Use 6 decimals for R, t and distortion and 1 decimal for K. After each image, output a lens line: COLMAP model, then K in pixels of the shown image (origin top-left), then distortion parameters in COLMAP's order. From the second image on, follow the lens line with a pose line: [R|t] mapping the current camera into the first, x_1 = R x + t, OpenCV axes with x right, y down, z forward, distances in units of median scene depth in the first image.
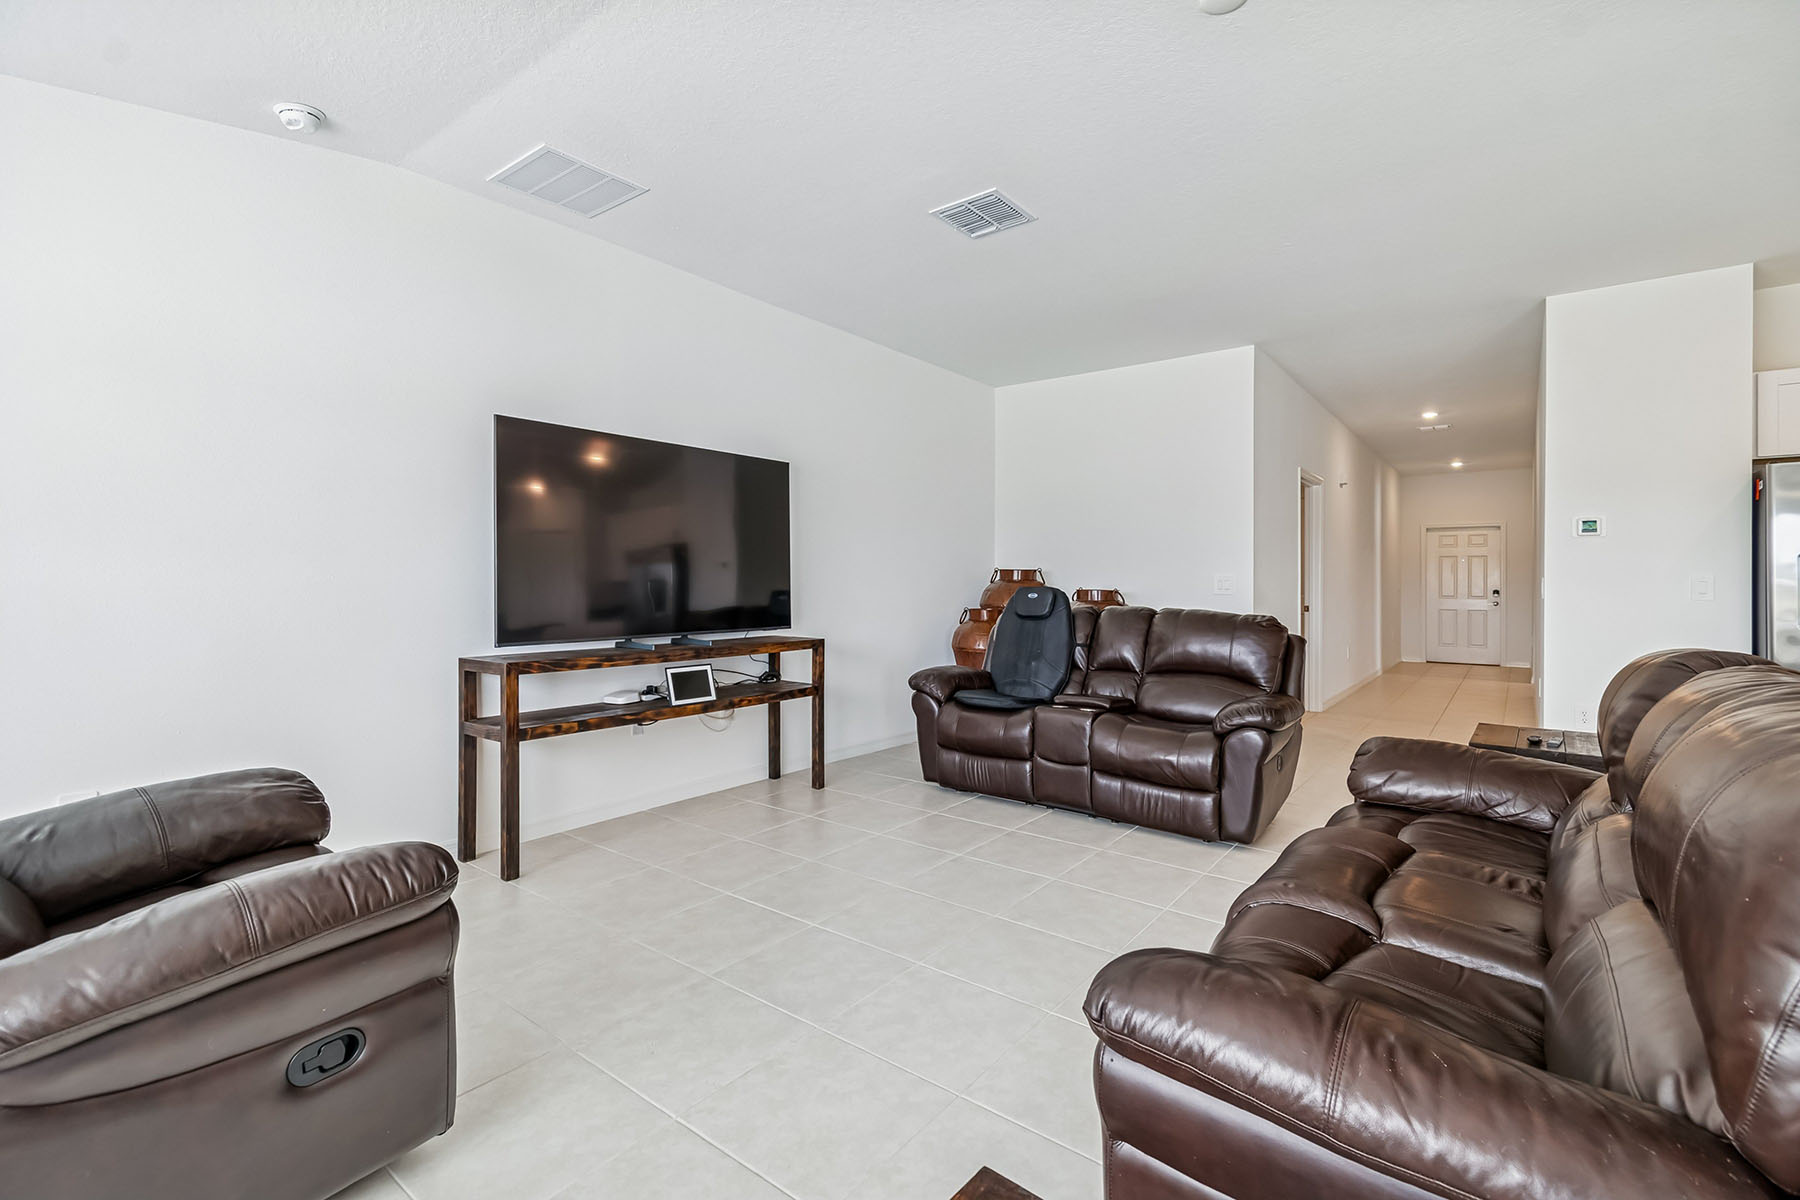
lens RADIAL K [[796.9, 0, 896.4], [0, 796.9, 581.1], [0, 0, 1]] dist [0.003634, -0.002547]
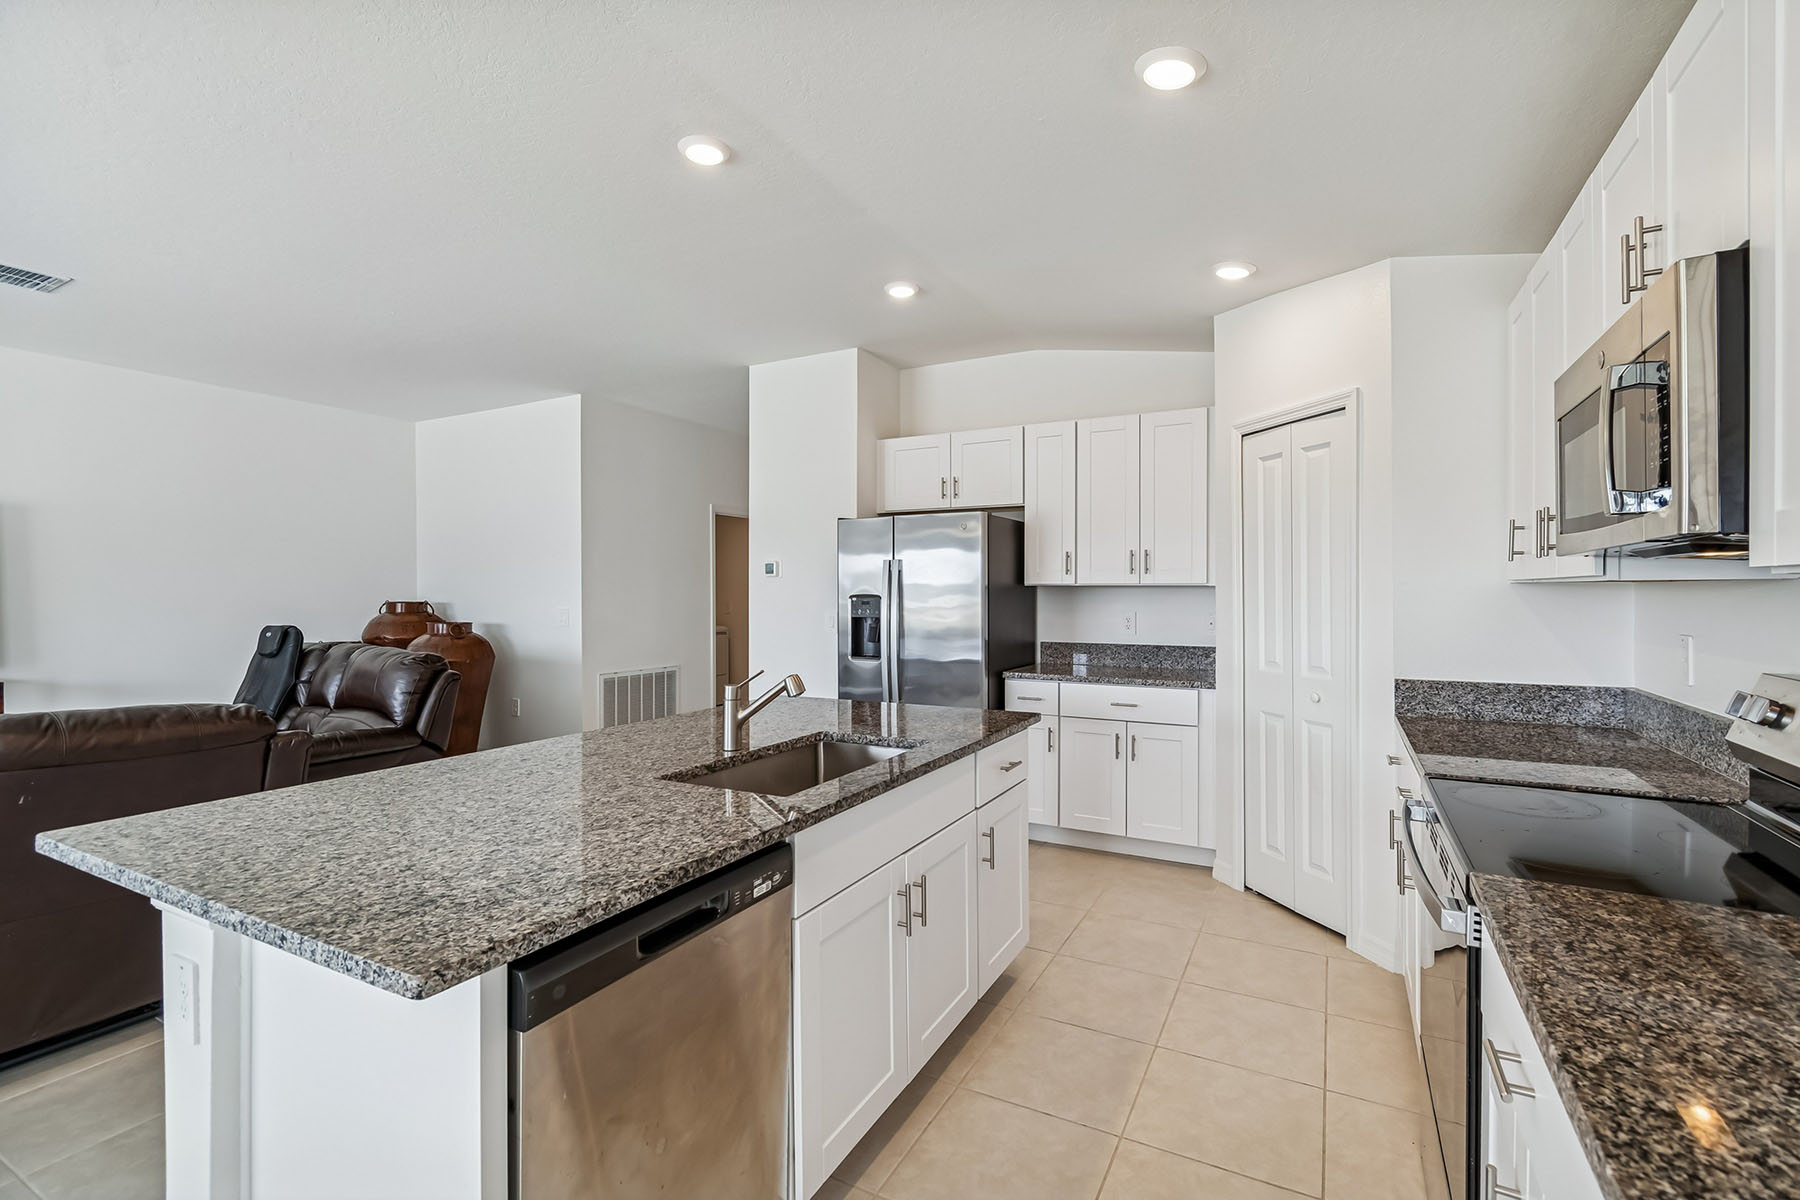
lens RADIAL K [[796.9, 0, 906.0], [0, 796.9, 593.1], [0, 0, 1]] dist [0.003634, -0.002547]
pose [[0.986359, -0.007122, 0.164455, 0.968947], [0.006392, 0.999967, 0.004964, -0.041342], [-0.164485, -0.003845, 0.986372, -0.183711]]
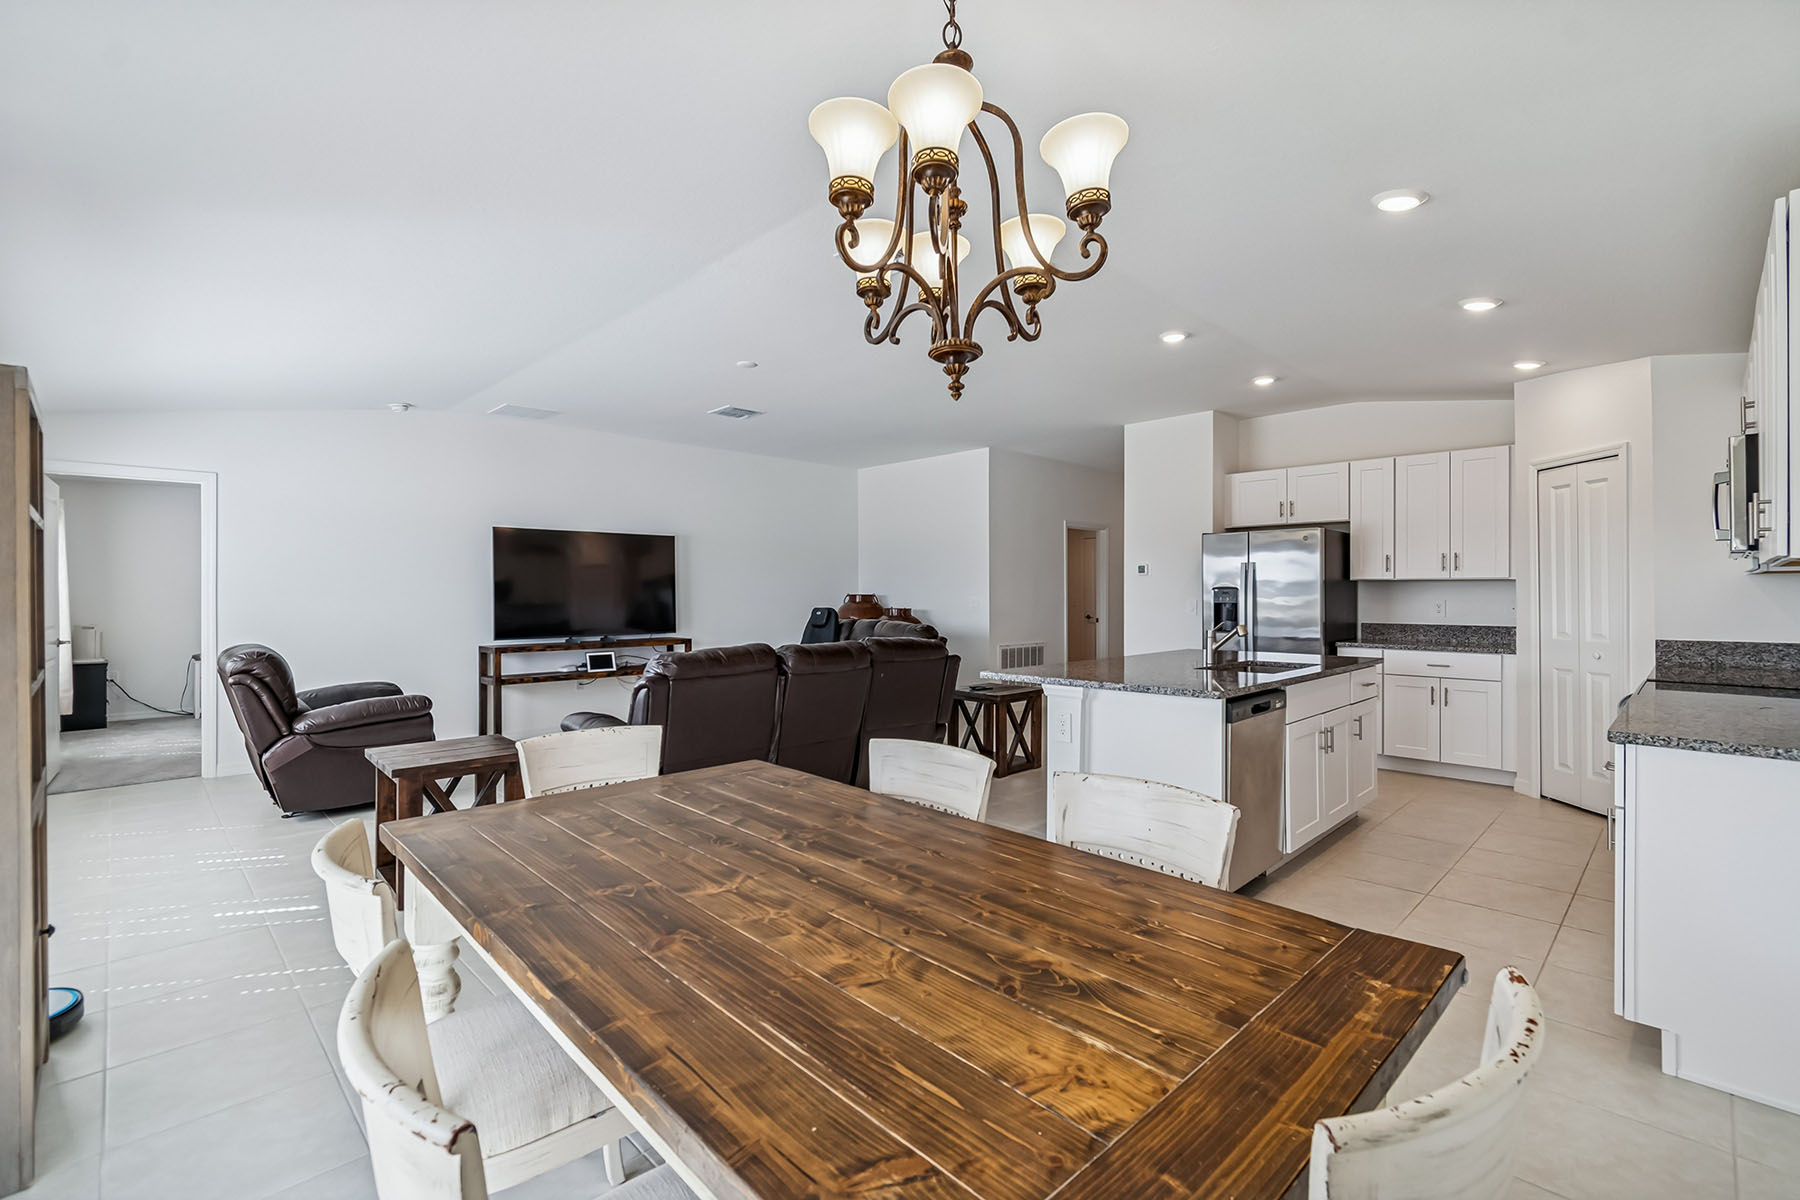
lens RADIAL K [[796.9, 0, 900.7], [0, 796.9, 590.8], [0, 0, 1]] dist [0.003634, -0.002547]
pose [[0.990973, -0.007069, -0.133875, 0.667366], [0.006953, 0.999975, -0.001336, -0.028874], [0.133882, 0.000393, 0.990997, -0.733697]]
